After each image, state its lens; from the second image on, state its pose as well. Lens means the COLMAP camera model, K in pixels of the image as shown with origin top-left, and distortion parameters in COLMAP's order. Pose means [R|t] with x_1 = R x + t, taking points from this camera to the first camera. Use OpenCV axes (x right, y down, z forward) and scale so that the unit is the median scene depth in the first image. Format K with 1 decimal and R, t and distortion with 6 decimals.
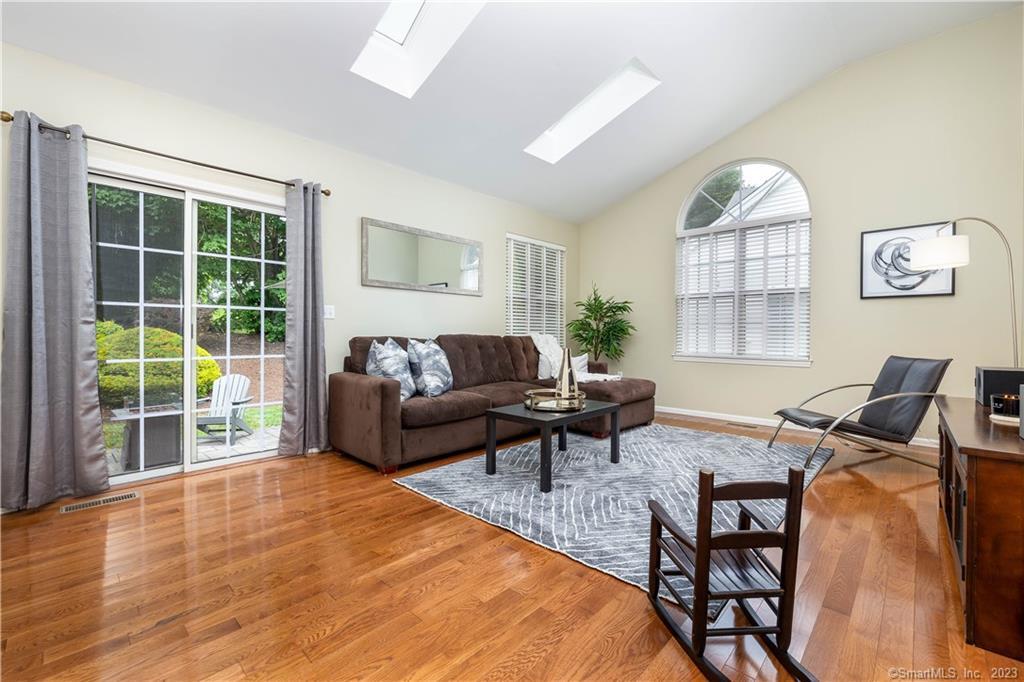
lens RADIAL K [[436.4, 0, 512.0], [0, 436.4, 341.0], [0, 0, 1]] dist [0.000016, -0.000288]
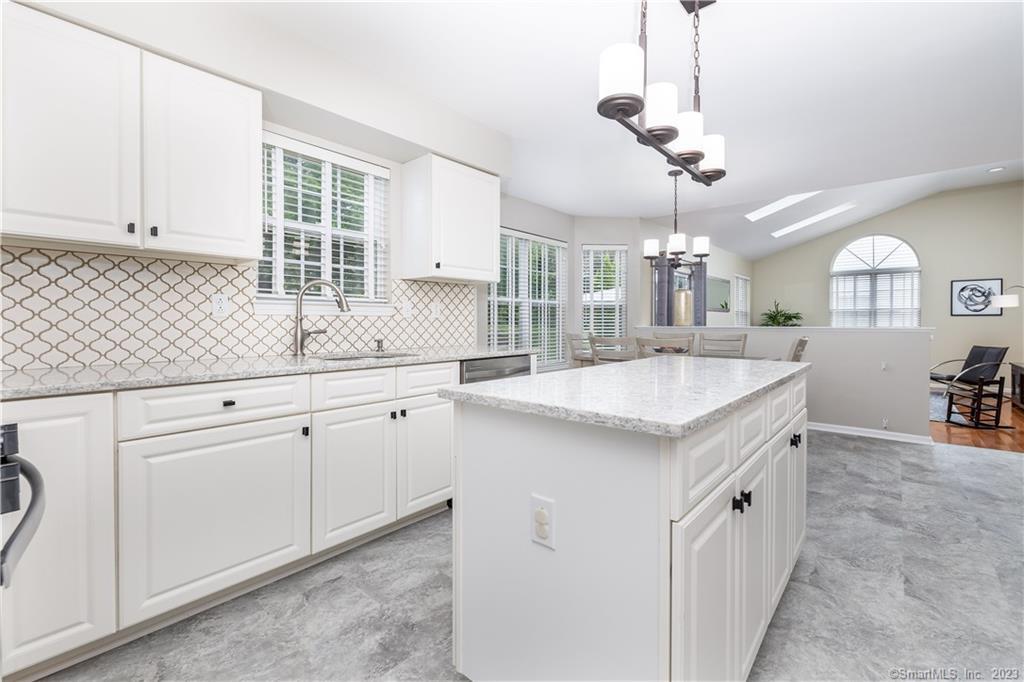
lens RADIAL K [[436.4, 0, 512.0], [0, 436.4, 341.0], [0, 0, 1]] dist [0.000016, -0.000288]
pose [[0.998904, -0.008826, 0.045963, -1.232115], [0.008191, 0.999869, 0.013987, -0.028821], [-0.046081, -0.013595, 0.998845, -0.835967]]
